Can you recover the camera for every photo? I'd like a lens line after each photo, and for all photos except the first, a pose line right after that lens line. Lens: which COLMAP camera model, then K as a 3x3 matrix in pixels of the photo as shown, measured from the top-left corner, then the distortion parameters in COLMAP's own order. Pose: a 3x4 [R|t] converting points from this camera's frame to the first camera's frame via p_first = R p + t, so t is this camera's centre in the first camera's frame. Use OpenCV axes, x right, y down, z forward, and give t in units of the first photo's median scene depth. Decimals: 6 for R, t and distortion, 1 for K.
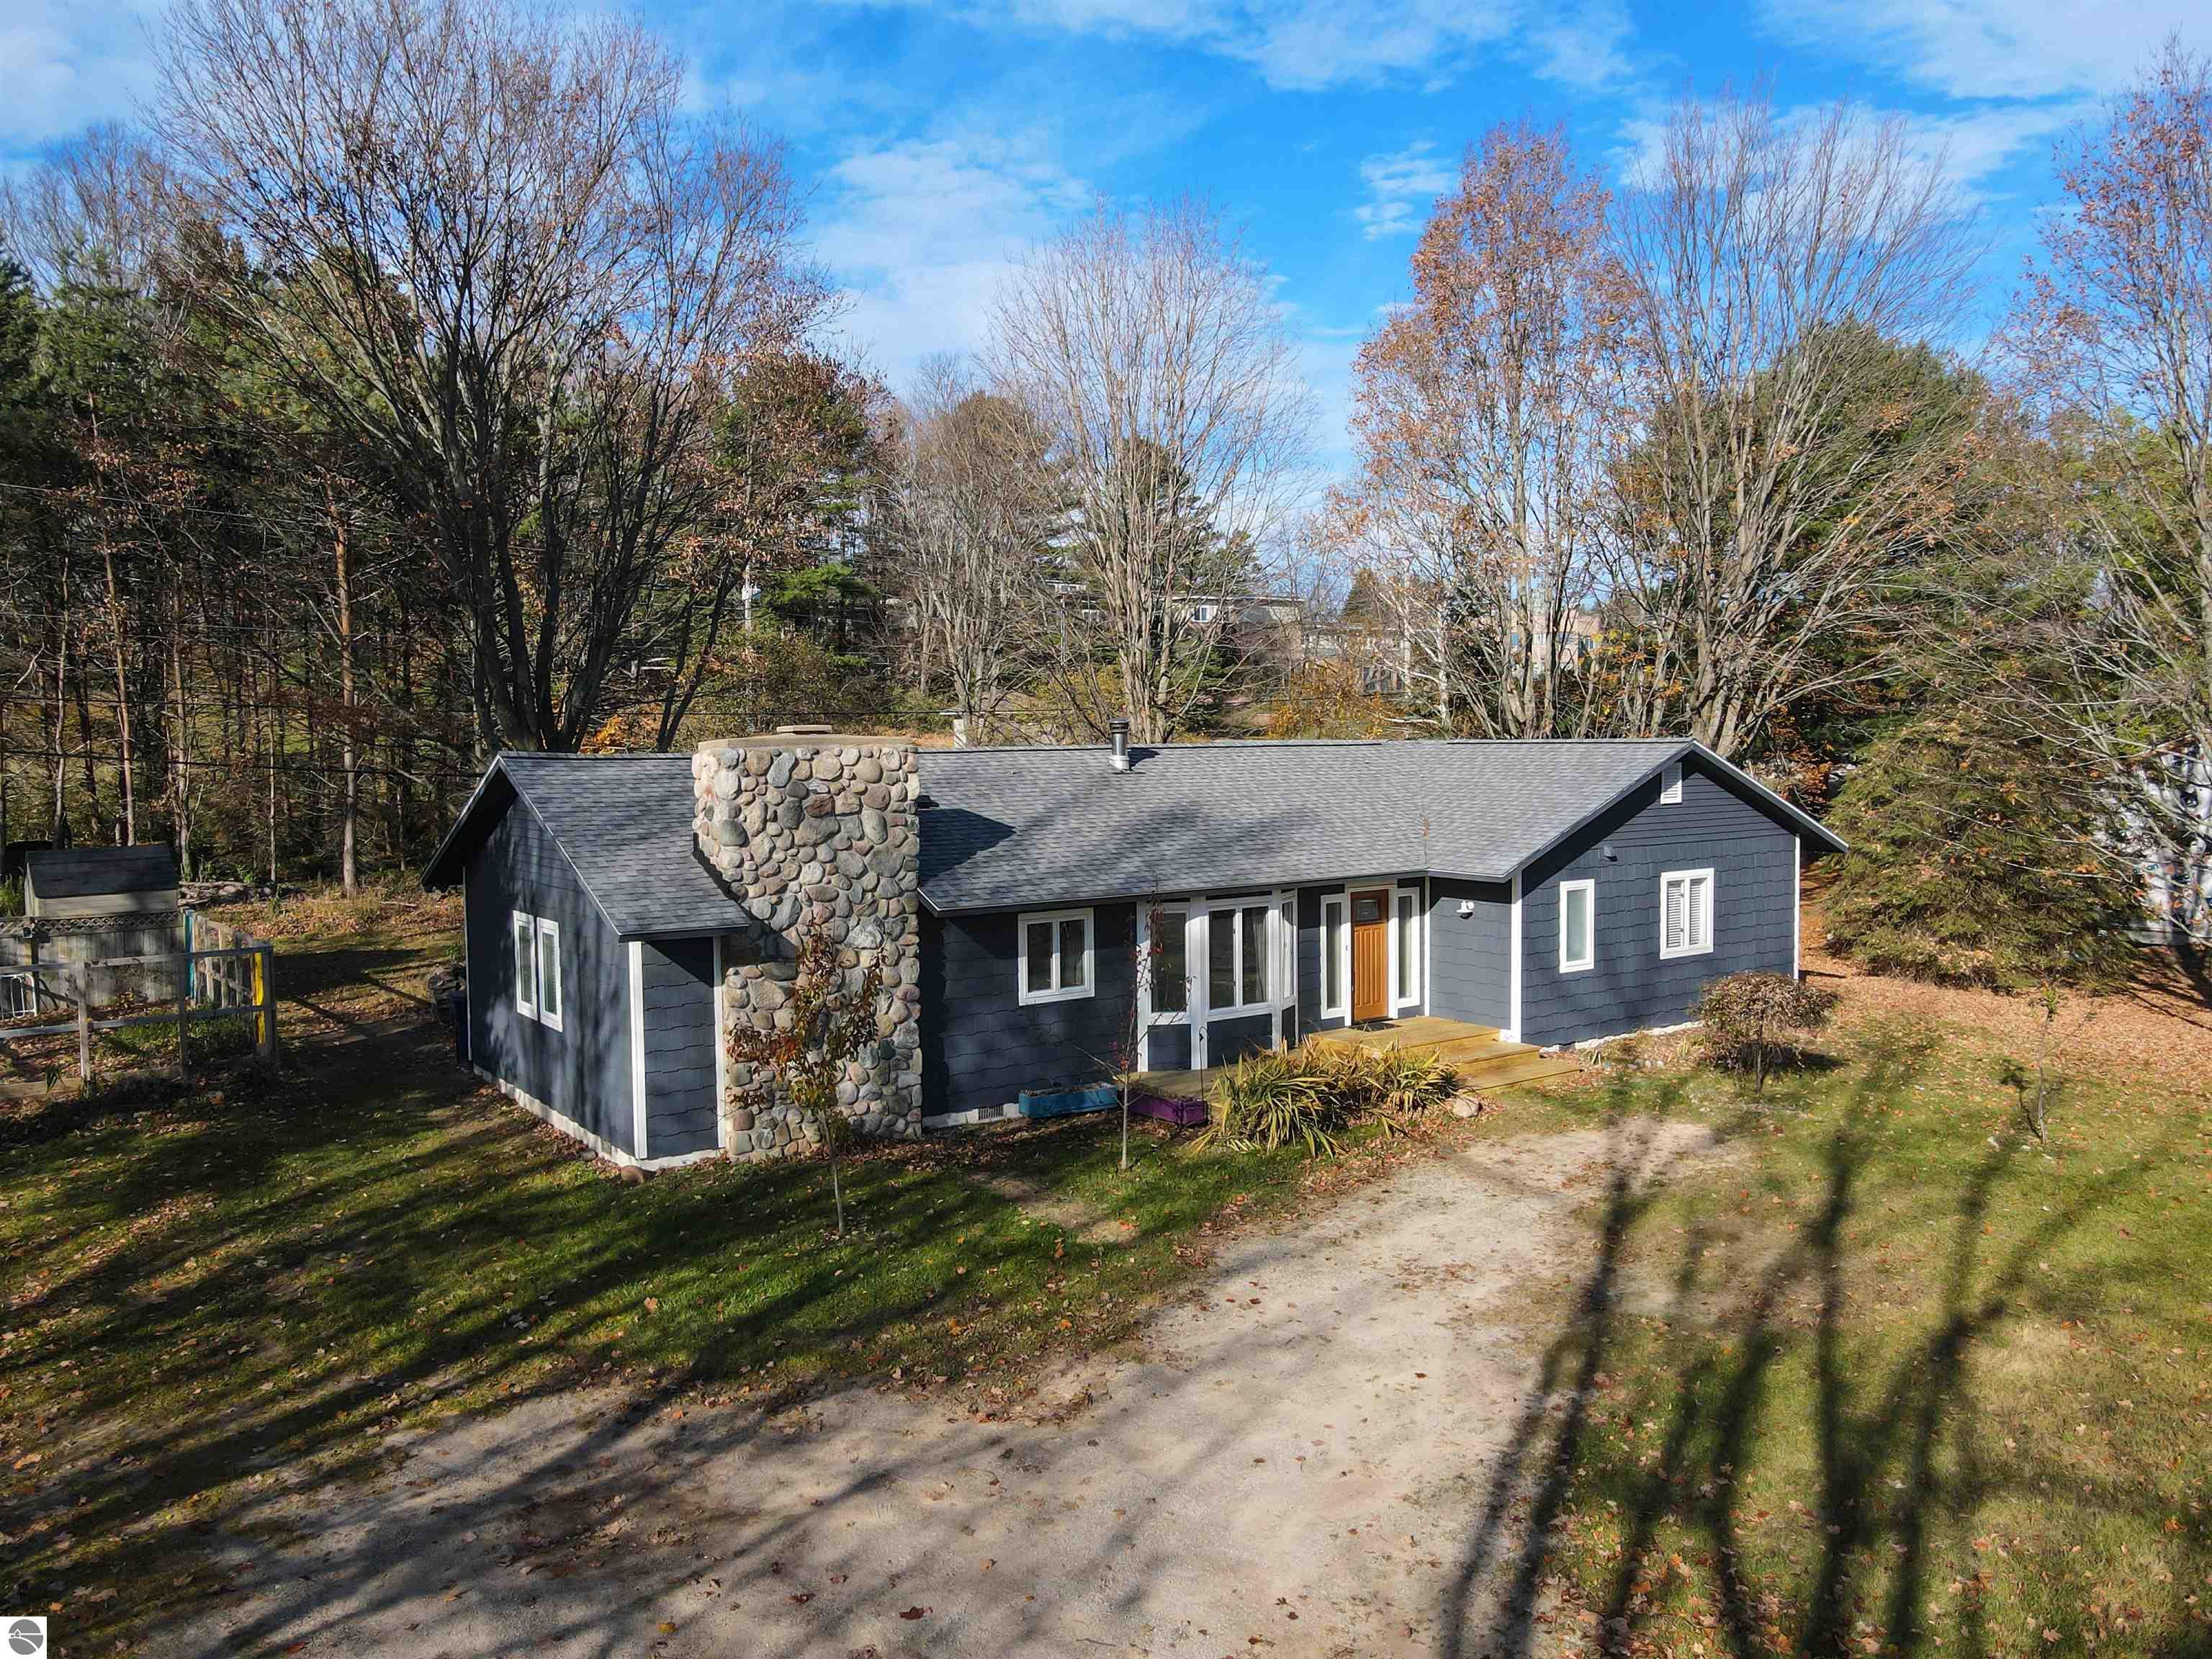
lens RADIAL K [[1592.2, 0, 1106.0], [0, 1592.2, 829.5], [0, 0, 1]] dist [-0.003543, 0.001195]
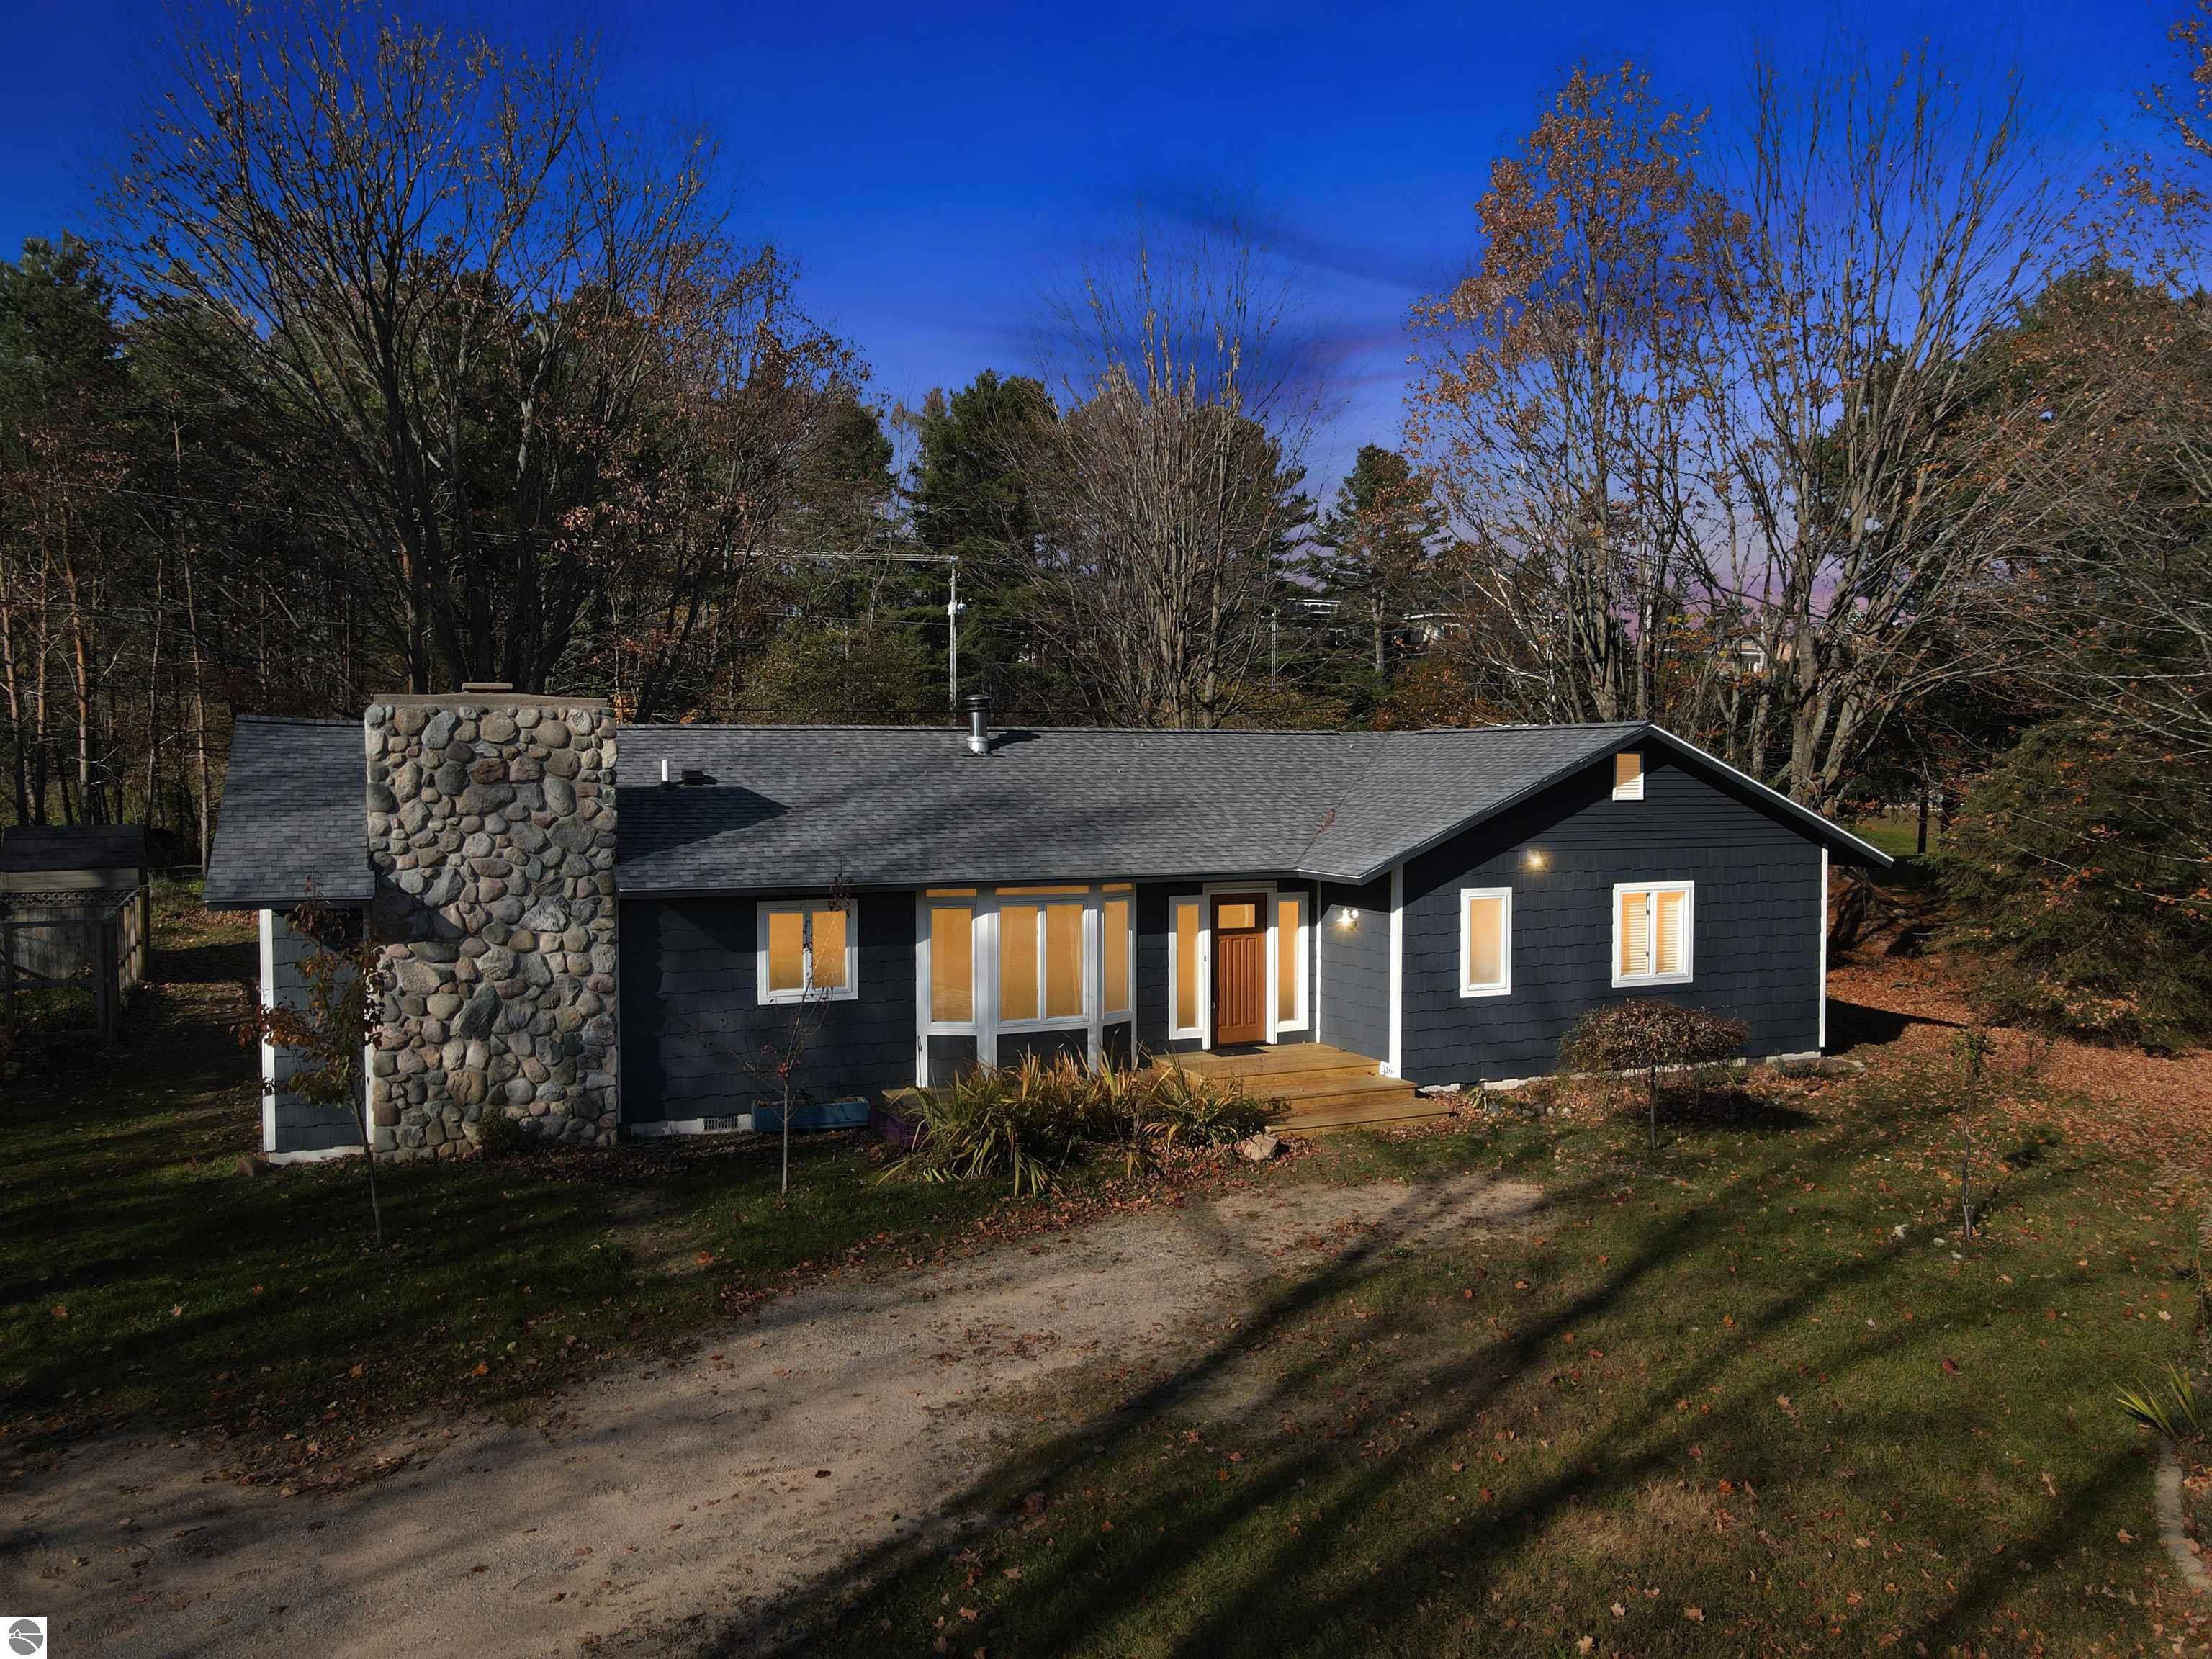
lens RADIAL K [[1597.5, 0, 1106.0], [0, 1597.5, 829.5], [0, 0, 1]] dist [0.011005, 0.000183]
pose [[0.980708, 0.018470, -0.194605, 0.337696], [-0.022136, 0.999616, -0.016682, 0.025423], [0.194222, 0.020668, 0.980740, 0.174261]]
